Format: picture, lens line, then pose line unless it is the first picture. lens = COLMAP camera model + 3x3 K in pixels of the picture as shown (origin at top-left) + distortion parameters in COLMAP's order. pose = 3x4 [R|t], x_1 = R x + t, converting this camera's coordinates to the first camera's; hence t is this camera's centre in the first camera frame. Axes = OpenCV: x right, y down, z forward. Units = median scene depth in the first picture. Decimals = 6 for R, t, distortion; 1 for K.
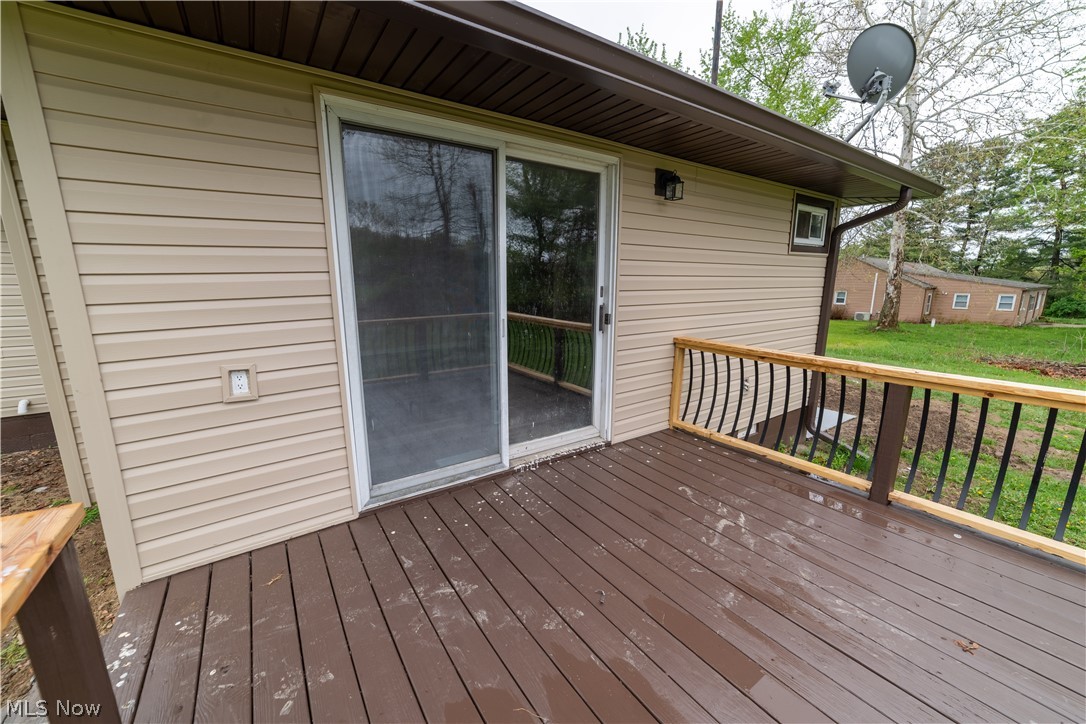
lens RADIAL K [[423.1, 0, 548.5], [0, 423.1, 364.5], [0, 0, 1]] dist [-0.003023, 0.000059]
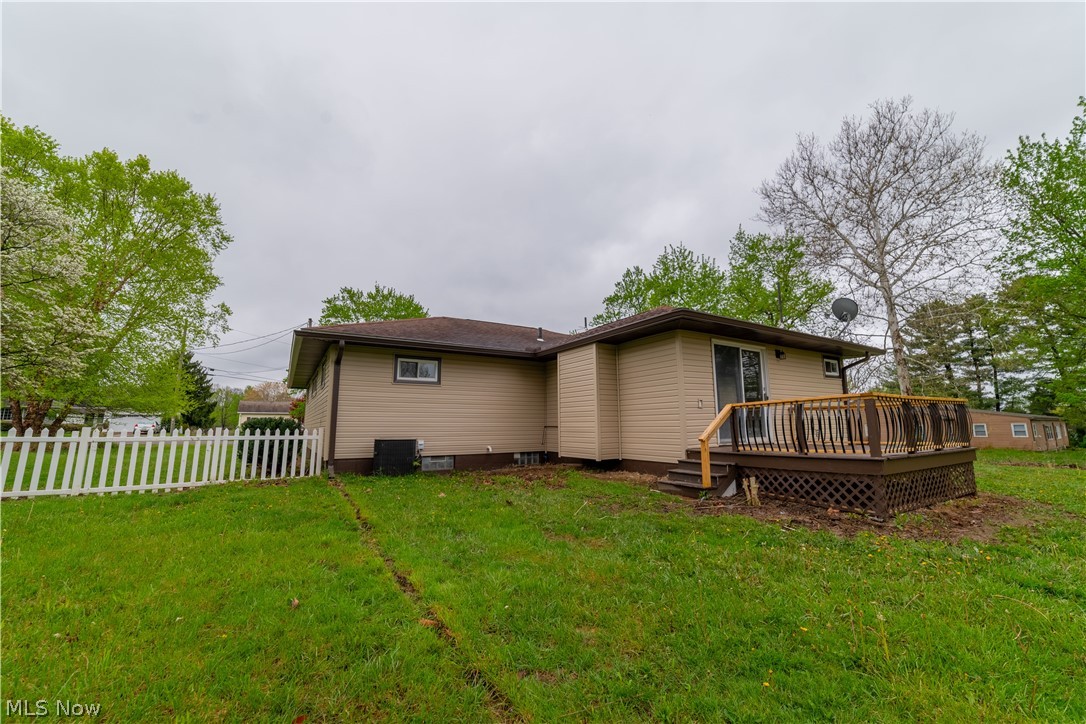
lens RADIAL K [[448.2, 0, 543.0], [0, 448.2, 362.0], [0, 0, 1]] dist [-0.001446, 0.000062]
pose [[0.999169, -0.017725, -0.036696, -0.193844], [0.004073, 0.939382, -0.342847, 0.106937], [0.040549, 0.342413, 0.938674, -0.307983]]
